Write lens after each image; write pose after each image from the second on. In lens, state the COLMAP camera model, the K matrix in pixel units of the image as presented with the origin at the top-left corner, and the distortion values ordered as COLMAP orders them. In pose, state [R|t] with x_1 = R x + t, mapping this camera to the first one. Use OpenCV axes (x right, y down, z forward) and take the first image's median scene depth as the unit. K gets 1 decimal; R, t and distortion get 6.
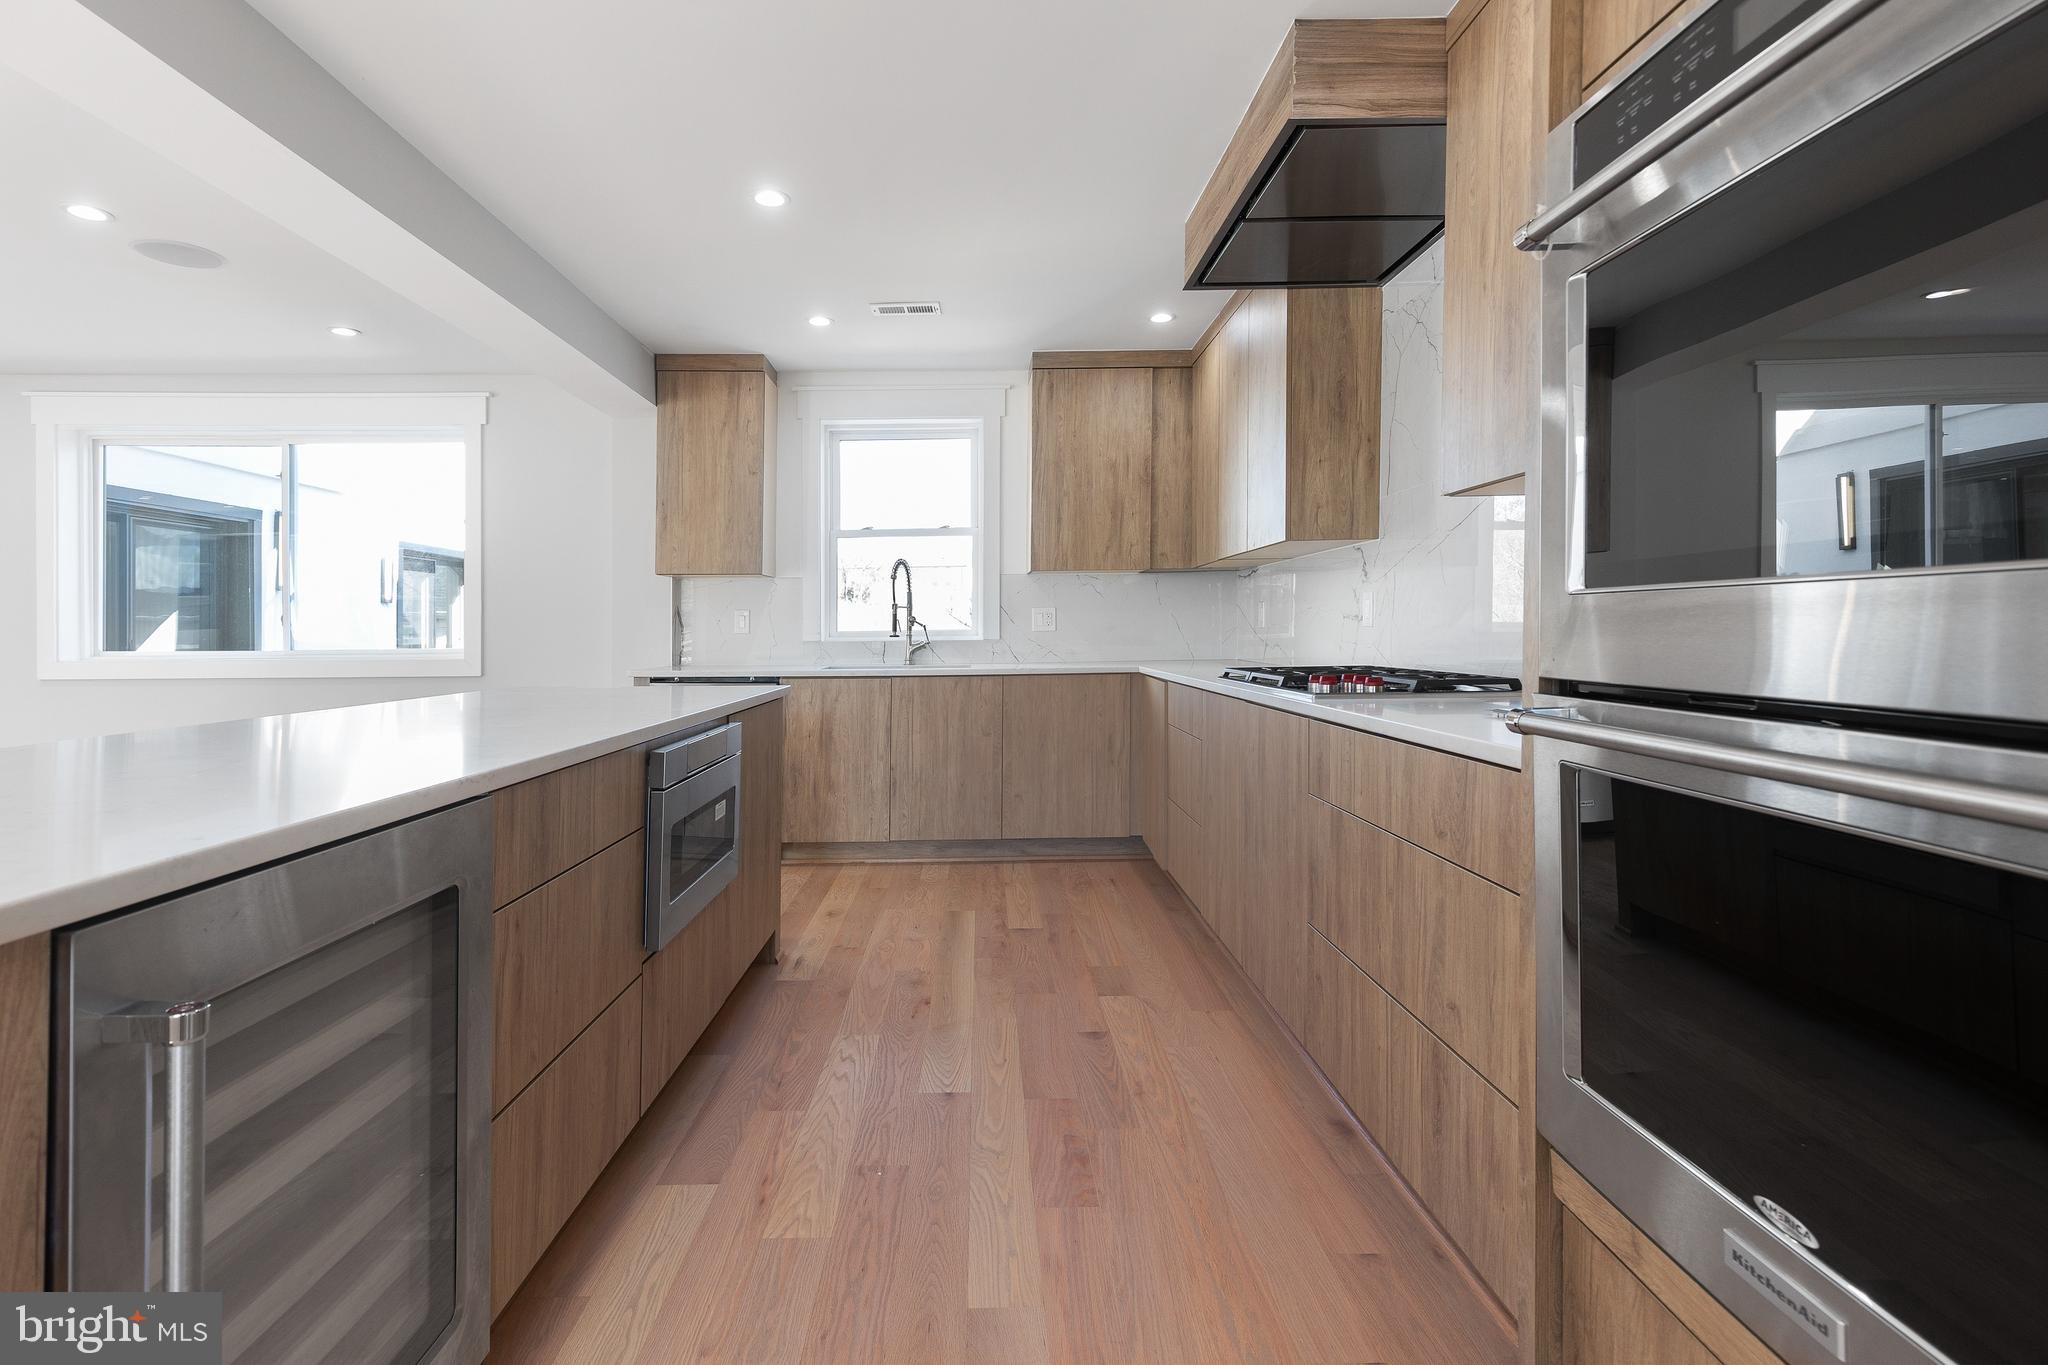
lens RADIAL K [[936.9, 0, 1024.0], [0, 936.9, 682.5], [0, 0, 1]] dist [0.000842, 0.000157]
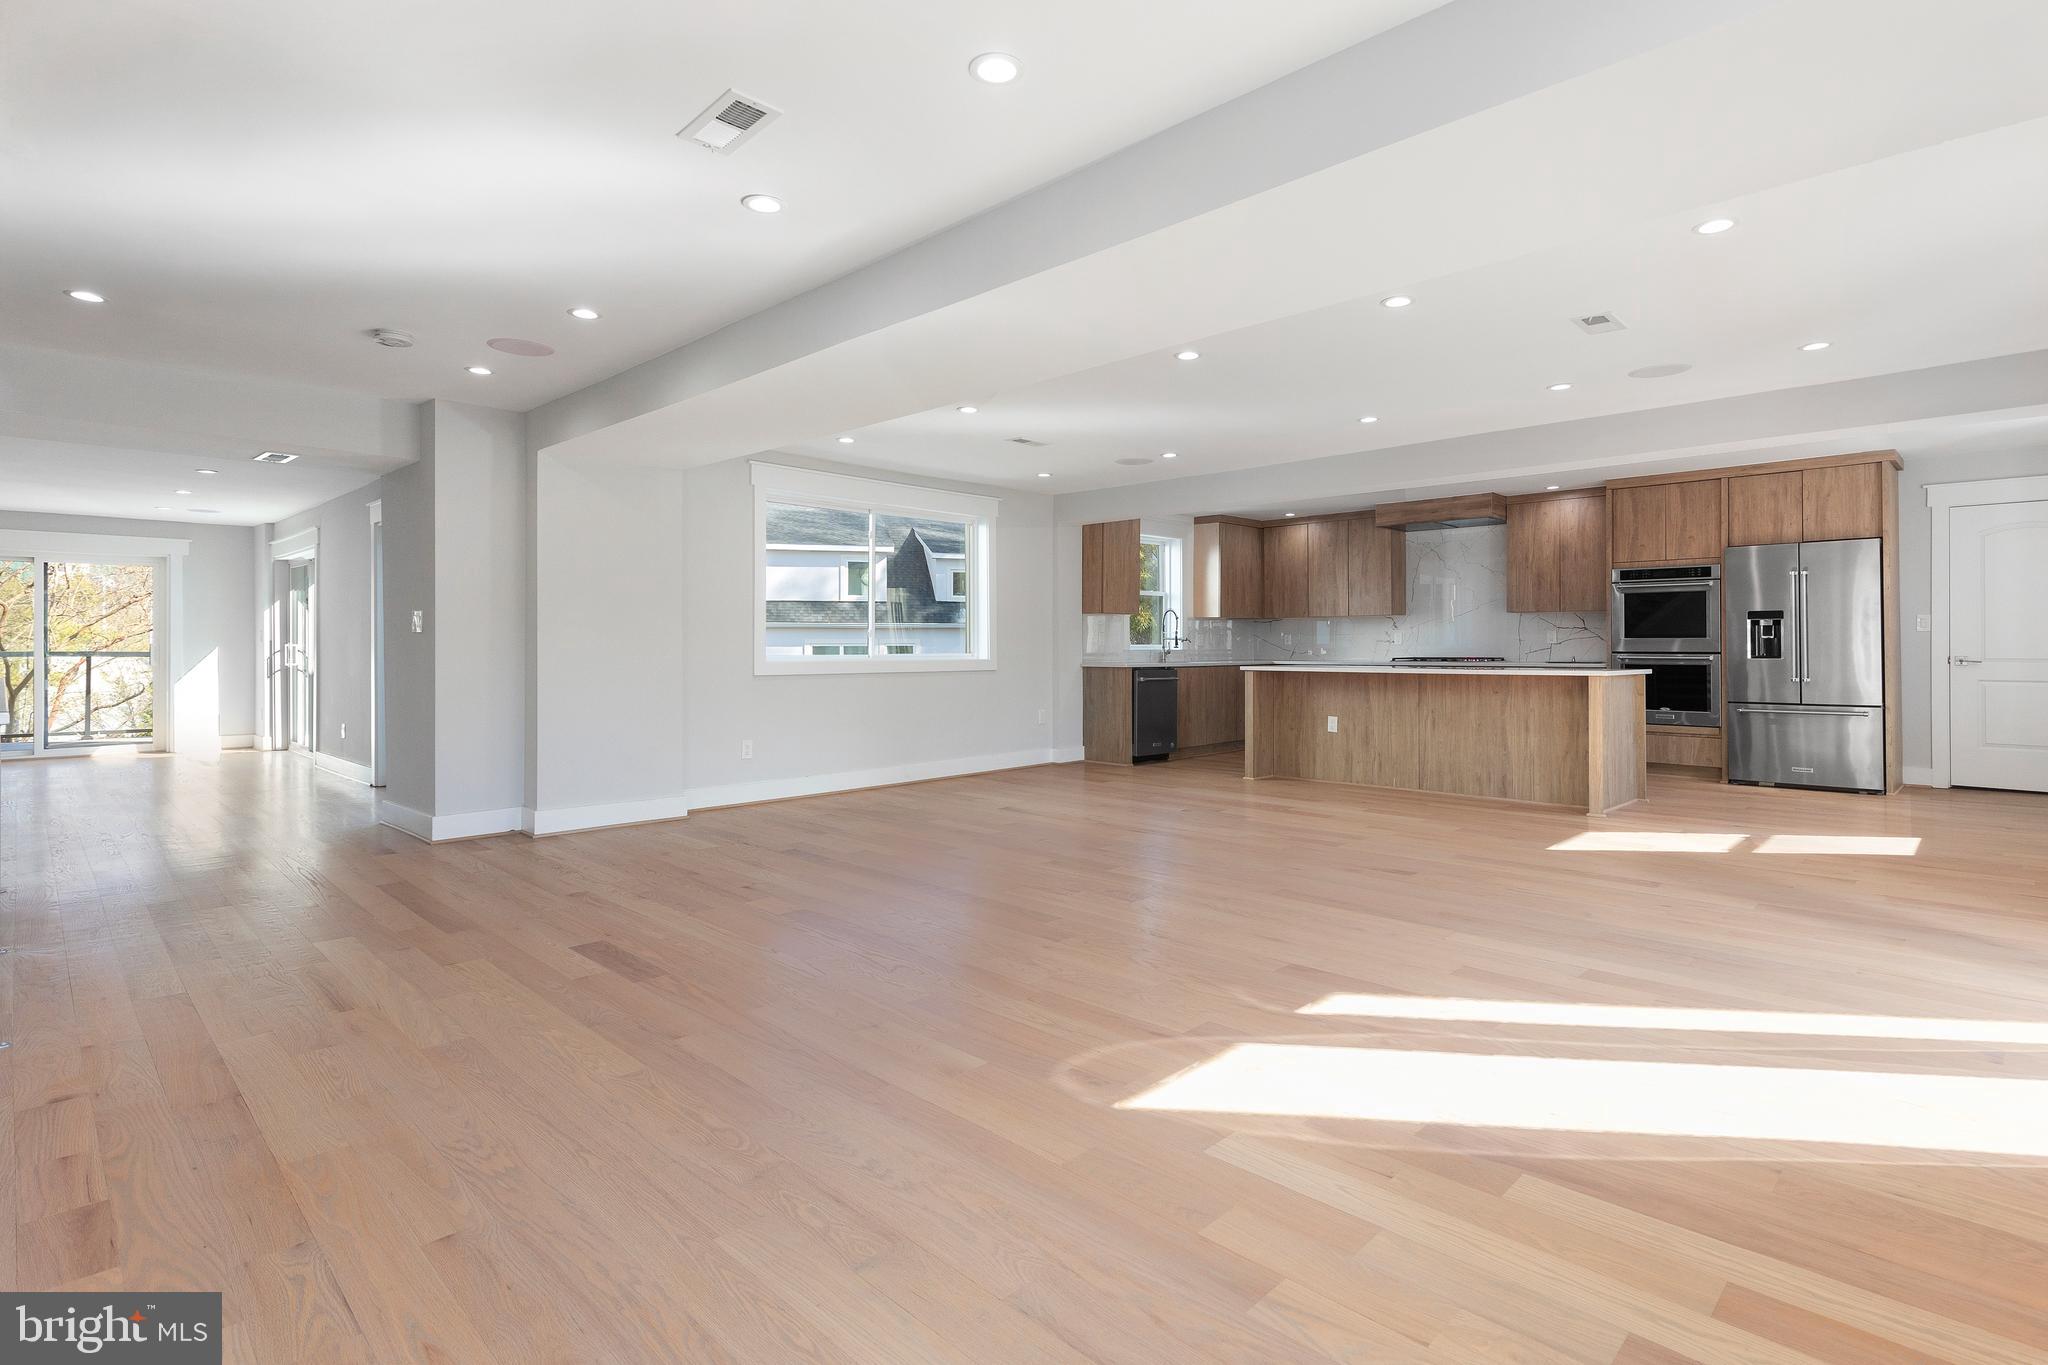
lens RADIAL K [[1009.2, 0, 1028.2], [0, 1009.2, 635.9], [0, 0, 1]] dist [0.000190, -0.000027]
pose [[0.733954, 0.014317, 0.679048, -1.859834], [0.033253, 0.997821, -0.056980, 0.038879], [-0.678385, 0.064401, 0.731879, -0.368267]]
